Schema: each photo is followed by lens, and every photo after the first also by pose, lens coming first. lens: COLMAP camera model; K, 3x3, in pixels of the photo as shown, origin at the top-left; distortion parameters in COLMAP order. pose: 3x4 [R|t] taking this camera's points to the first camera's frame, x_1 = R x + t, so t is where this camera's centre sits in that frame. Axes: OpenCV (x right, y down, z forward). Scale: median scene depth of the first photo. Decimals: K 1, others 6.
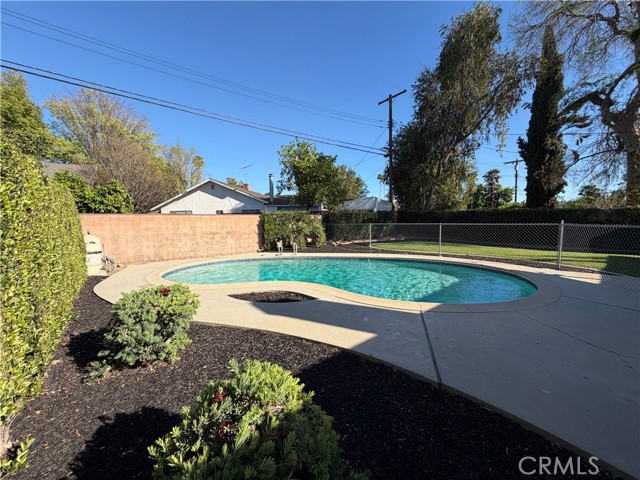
lens RADIAL K [[257.2, 0, 320.0], [0, 257.2, 240.0], [0, 0, 1]] dist [-0.000547, -0.000206]
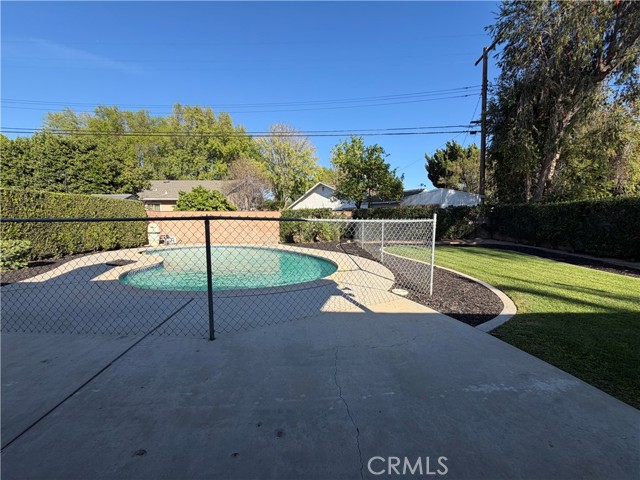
lens RADIAL K [[257.2, 0, 320.0], [0, 257.2, 240.0], [0, 0, 1]] dist [-0.000547, -0.000206]
pose [[0.764894, 0.062306, -0.641136, 0.438904], [-0.060604, 0.997857, 0.024671, -0.005974], [0.641299, 0.019985, 0.767030, 0.150342]]
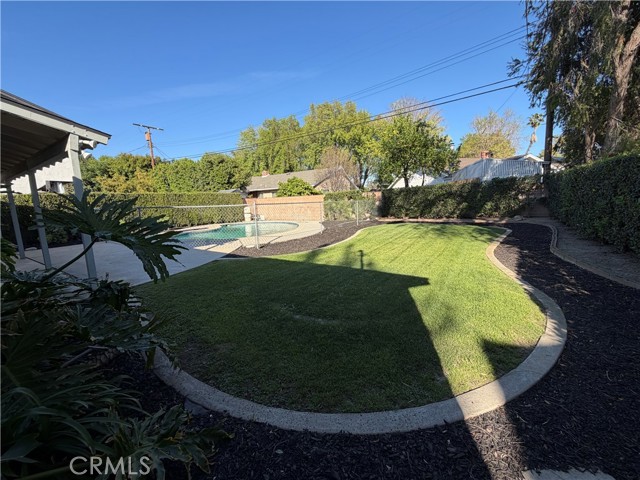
lens RADIAL K [[257.2, 0, 320.0], [0, 257.2, 240.0], [0, 0, 1]] dist [-0.000547, -0.000206]
pose [[0.280956, 0.142008, -0.949156, 0.770012], [-0.040330, 0.989866, 0.136161, -0.028189], [0.958873, 0.000024, 0.283836, 0.379455]]
